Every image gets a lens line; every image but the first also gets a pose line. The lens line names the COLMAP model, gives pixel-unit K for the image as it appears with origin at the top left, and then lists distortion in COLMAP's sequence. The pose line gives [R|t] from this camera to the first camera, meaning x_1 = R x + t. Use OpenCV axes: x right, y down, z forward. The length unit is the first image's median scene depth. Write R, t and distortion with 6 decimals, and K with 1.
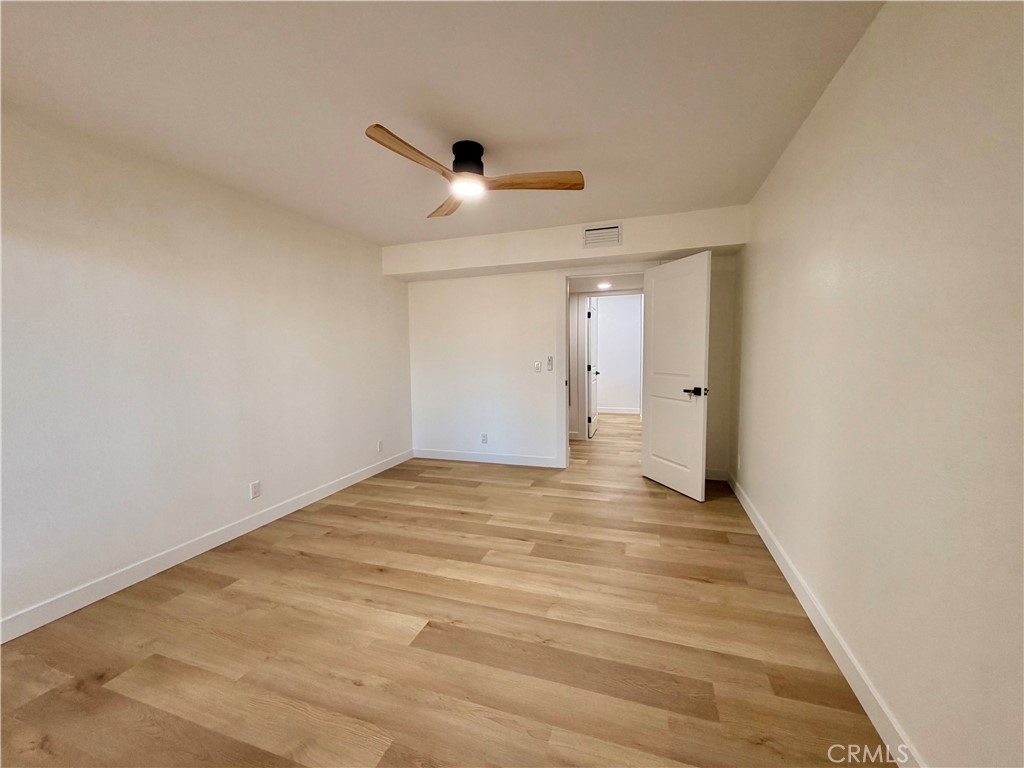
lens RADIAL K [[407.7, 0, 512.6], [0, 407.7, 384.6], [0, 0, 1]] dist [-0.000218, -0.000253]
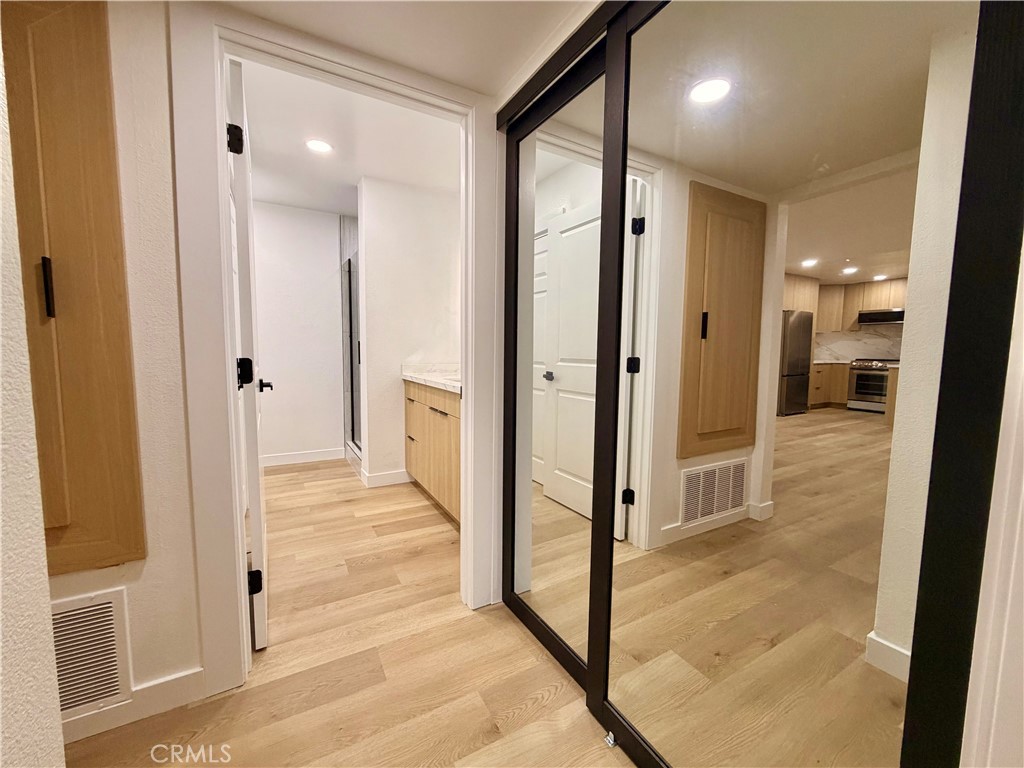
lens RADIAL K [[407.7, 0, 509.2], [0, 407.7, 385.8], [0, 0, 1]] dist [-0.000218, -0.000253]
pose [[0.671831, -0.044932, 0.739341, 0.116510], [0.022971, 0.998942, 0.039835, -0.040184], [-0.740349, -0.009779, 0.672152, 0.731673]]
